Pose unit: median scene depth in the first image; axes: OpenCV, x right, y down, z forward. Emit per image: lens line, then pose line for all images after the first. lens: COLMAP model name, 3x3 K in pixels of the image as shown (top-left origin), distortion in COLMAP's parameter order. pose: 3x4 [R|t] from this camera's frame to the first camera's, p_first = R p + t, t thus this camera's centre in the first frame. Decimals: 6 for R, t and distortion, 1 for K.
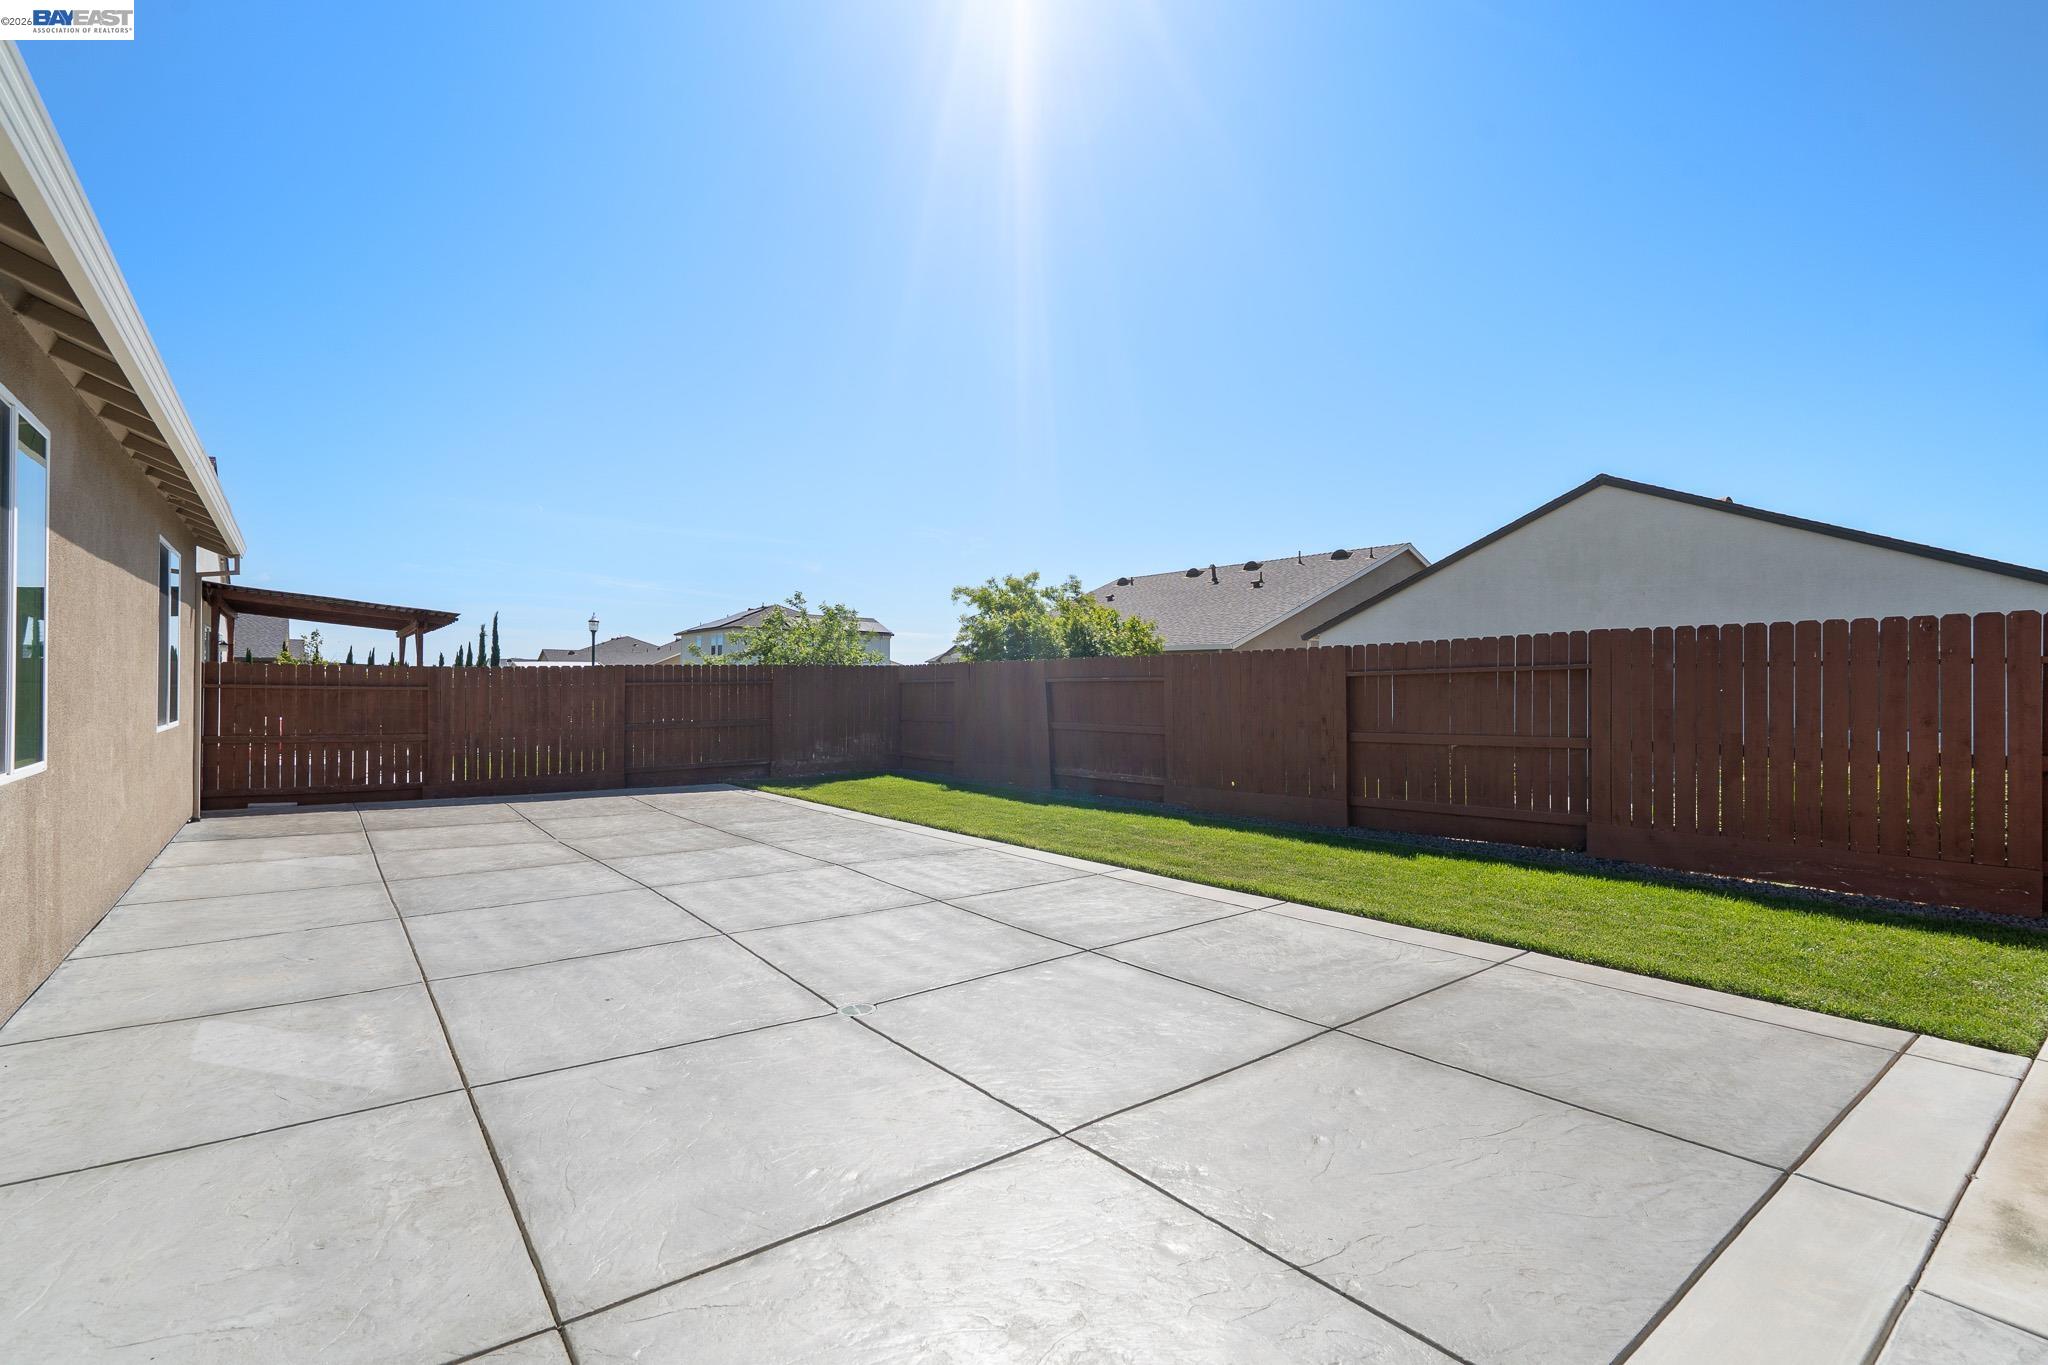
lens RADIAL K [[932.2, 0, 1022.1], [0, 932.2, 691.4], [0, 0, 1]] dist [-0.002895, 0.000497]
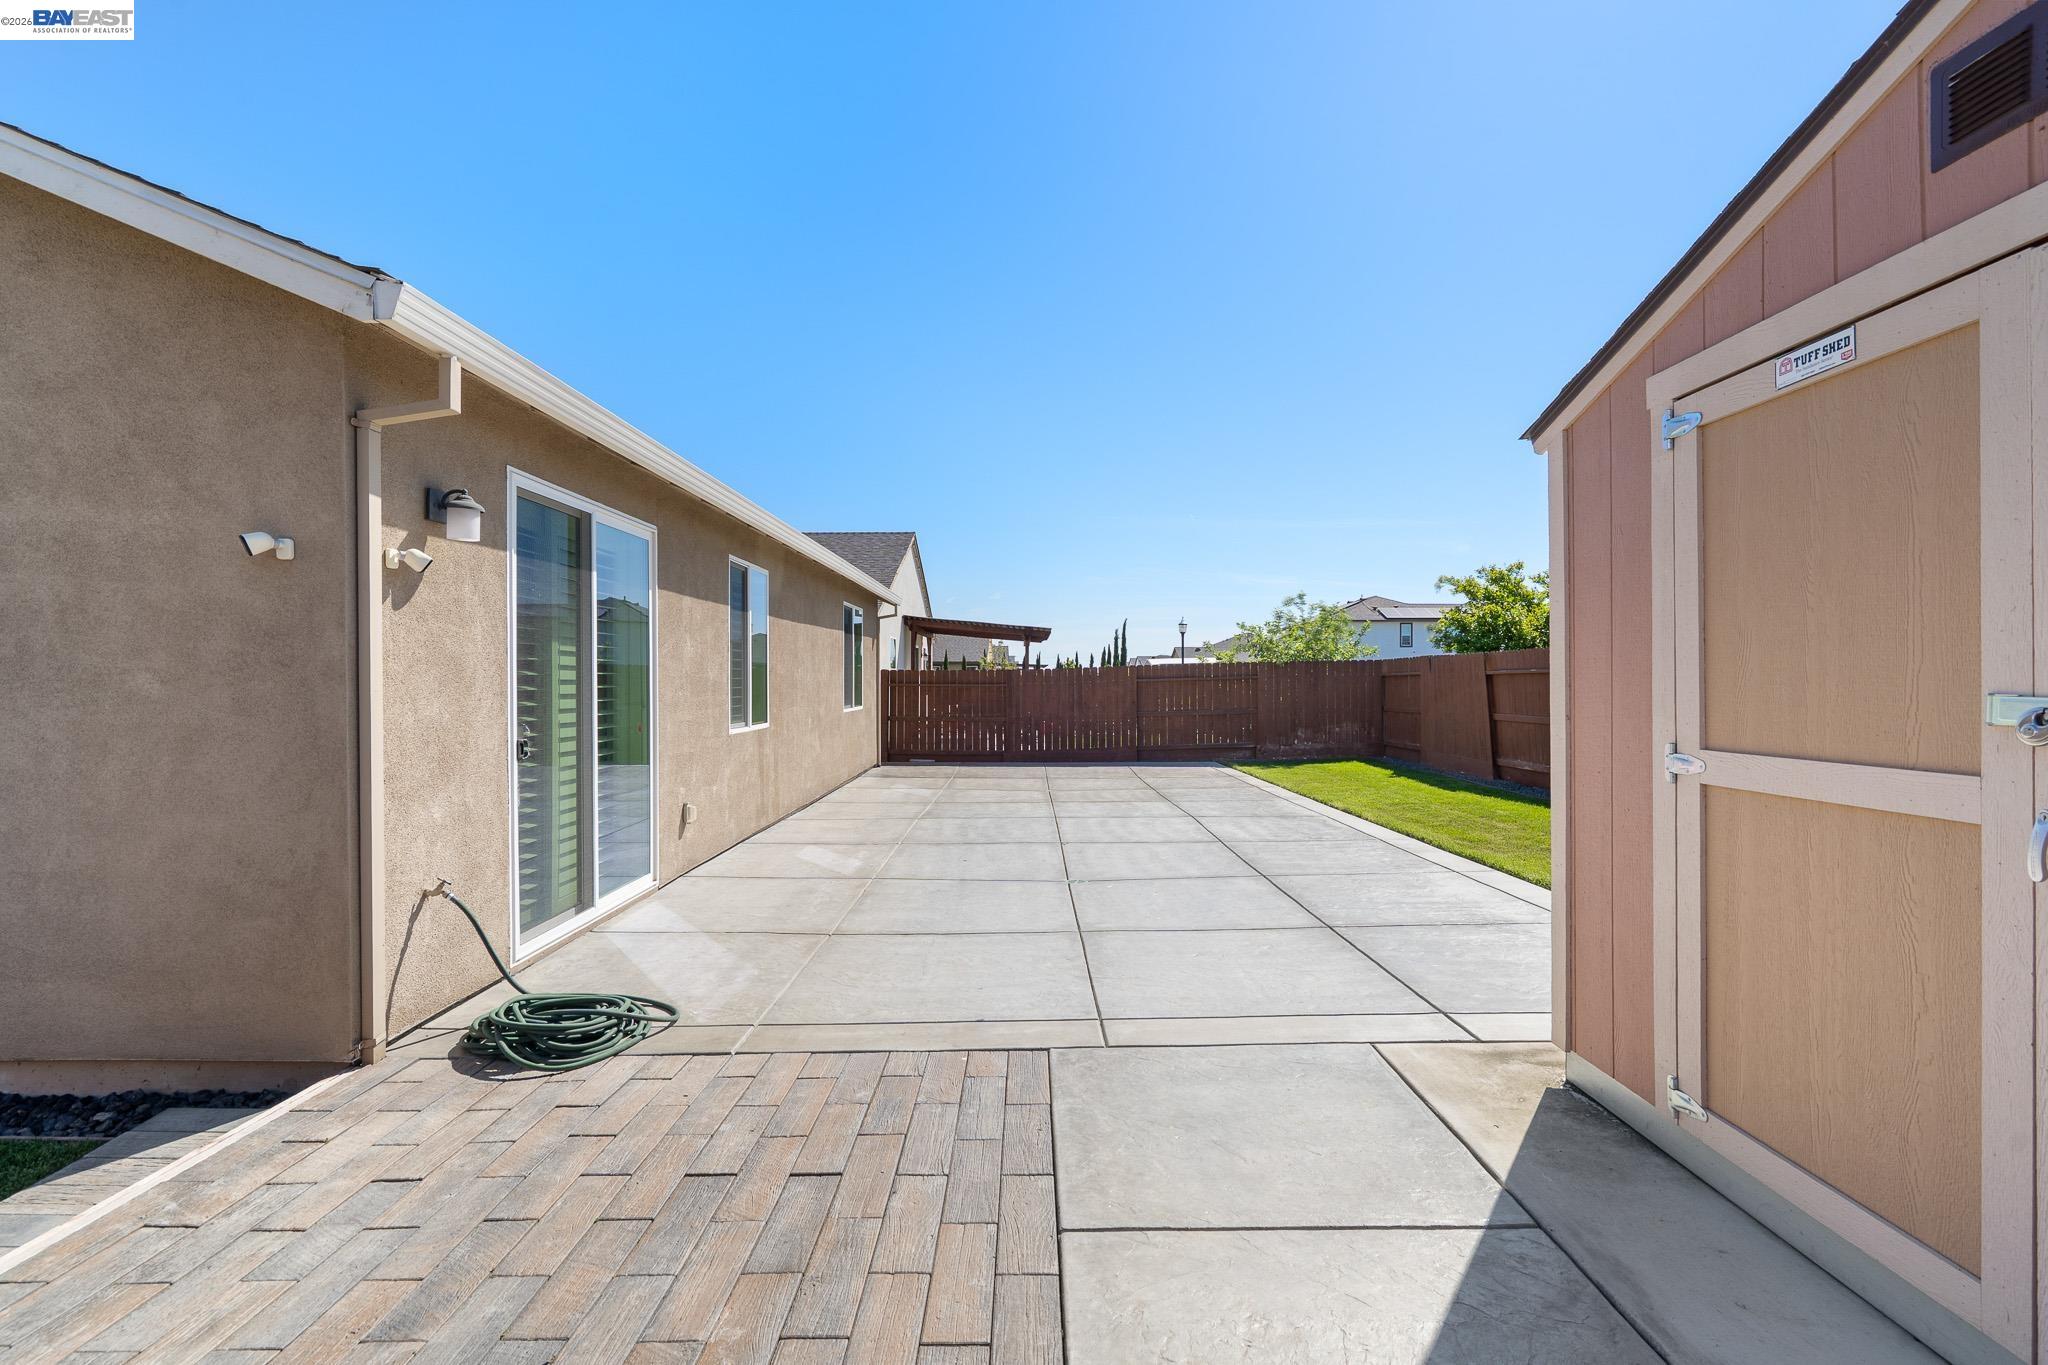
lens RADIAL K [[932.2, 0, 1028.8], [0, 932.2, 682.2], [0, 0, 1]] dist [-0.002895, 0.000497]
pose [[0.798310, -0.008703, -0.602183, 0.211053], [0.008379, 0.999959, -0.003344, -0.002139], [0.602188, -0.002377, 0.798351, -0.105226]]
